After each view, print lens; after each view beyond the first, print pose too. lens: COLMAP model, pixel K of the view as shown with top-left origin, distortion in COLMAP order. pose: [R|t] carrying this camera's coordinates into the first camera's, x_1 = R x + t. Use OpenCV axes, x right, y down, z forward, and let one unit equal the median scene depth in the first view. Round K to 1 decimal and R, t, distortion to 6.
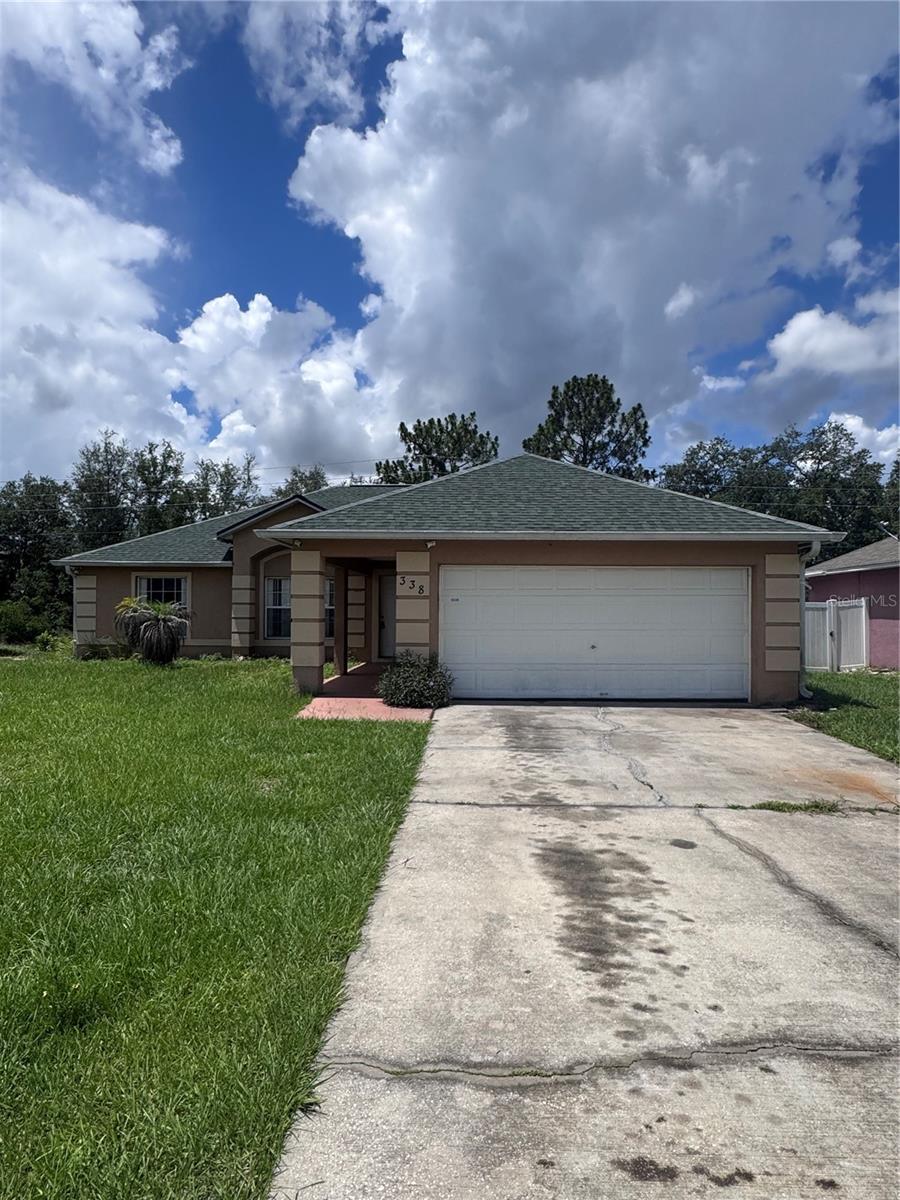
lens RADIAL K [[705.3, 0, 456.5], [0, 705.3, 604.3], [0, 0, 1]] dist [-0.016273, 0.018211]
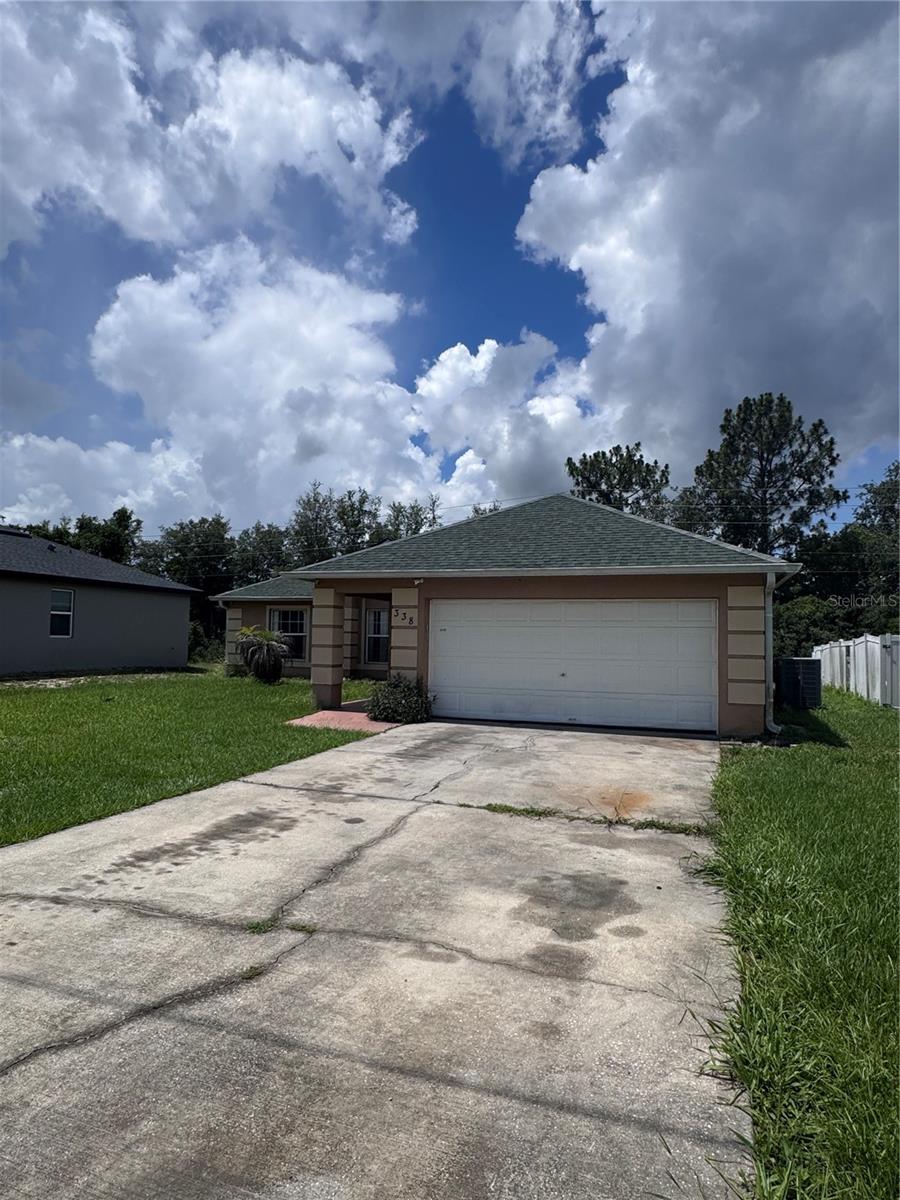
lens RADIAL K [[705.3, 0, 456.6], [0, 705.3, 627.0], [0, 0, 1]] dist [-0.016273, 0.018211]
pose [[0.947511, 0.006154, -0.319662, 0.103689], [-0.009774, 0.999905, -0.009723, -0.000130], [0.319572, 0.012337, 0.947482, -0.018155]]
